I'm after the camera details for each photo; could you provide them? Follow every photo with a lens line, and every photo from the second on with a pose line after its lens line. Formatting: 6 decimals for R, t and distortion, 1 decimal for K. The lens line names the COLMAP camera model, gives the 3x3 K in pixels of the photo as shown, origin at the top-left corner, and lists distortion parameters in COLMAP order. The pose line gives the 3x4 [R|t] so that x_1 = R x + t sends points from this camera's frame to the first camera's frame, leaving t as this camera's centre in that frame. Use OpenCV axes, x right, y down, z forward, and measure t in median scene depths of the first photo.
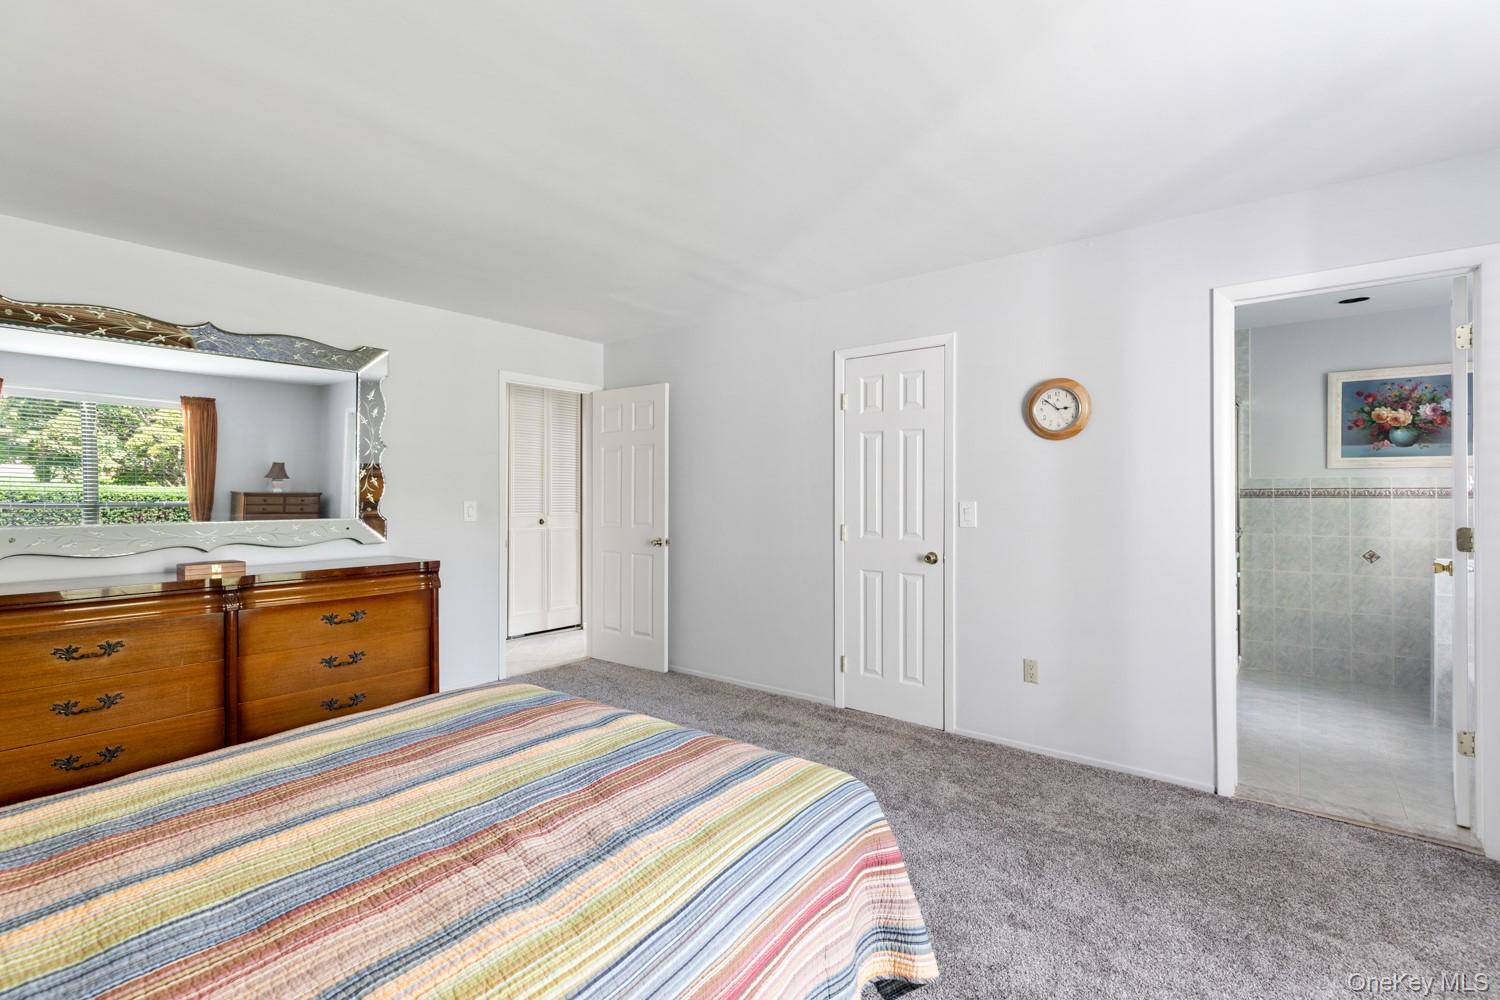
lens RADIAL K [[688.2, 0, 750.4], [0, 688.2, 492.6], [0, 0, 1]] dist [0.005442, -0.000171]
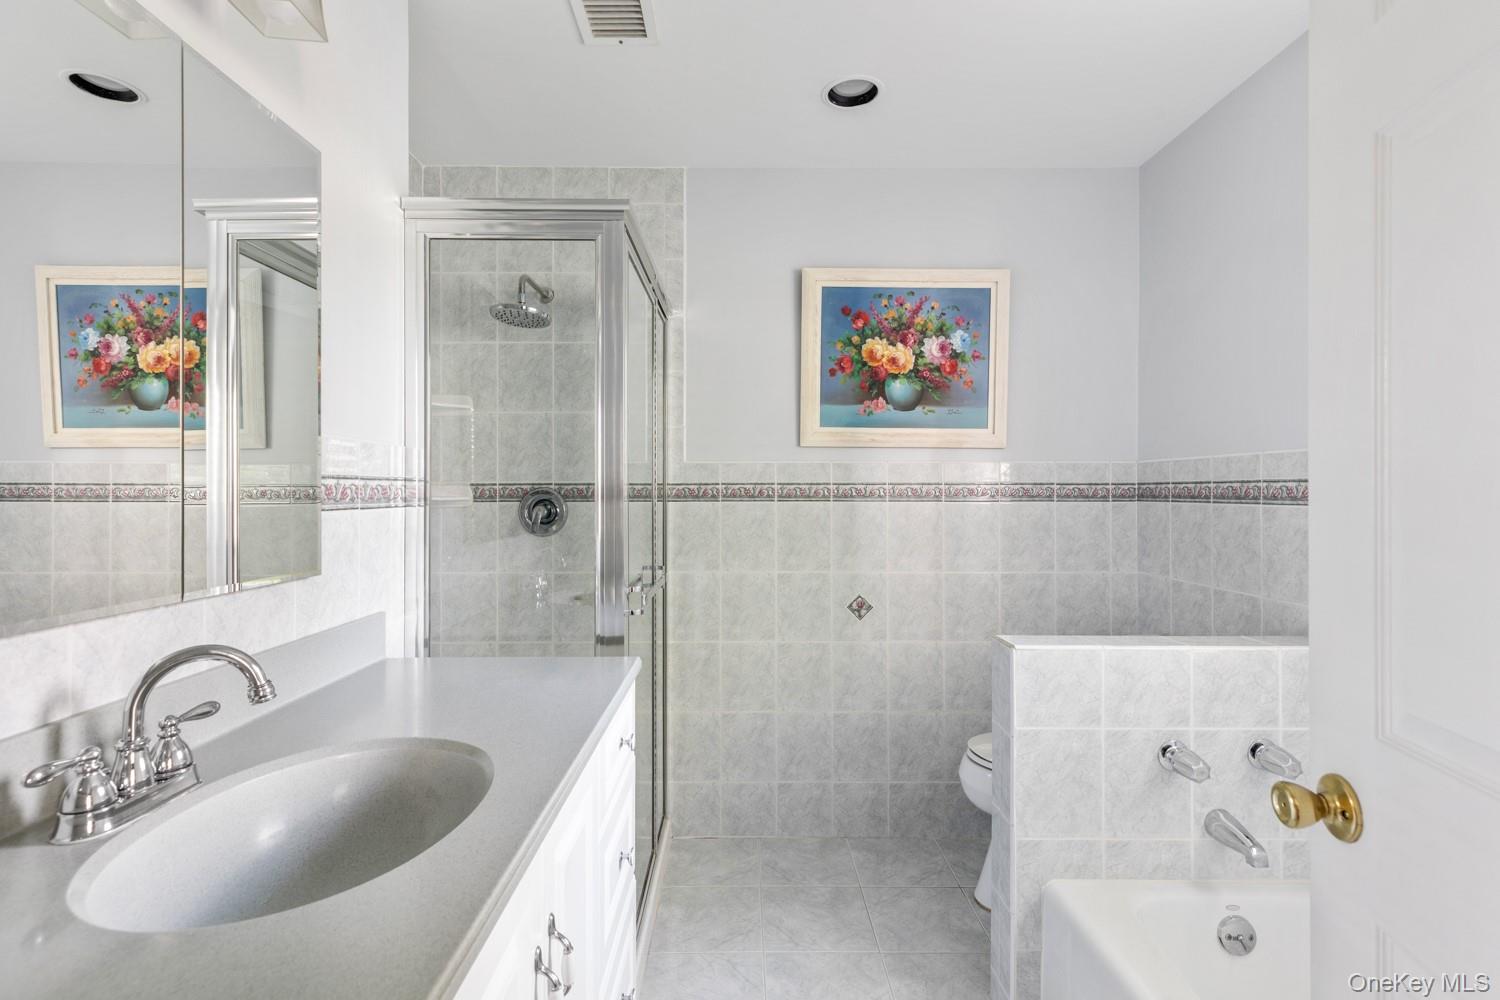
lens RADIAL K [[688.2, 0, 748.9], [0, 688.2, 500.2], [0, 0, 1]] dist [0.005442, -0.000171]
pose [[0.777627, -0.001669, 0.628724, 0.481011], [-0.004423, 0.999957, 0.008125, 0.002951], [-0.628711, -0.009099, 0.777586, 0.626096]]
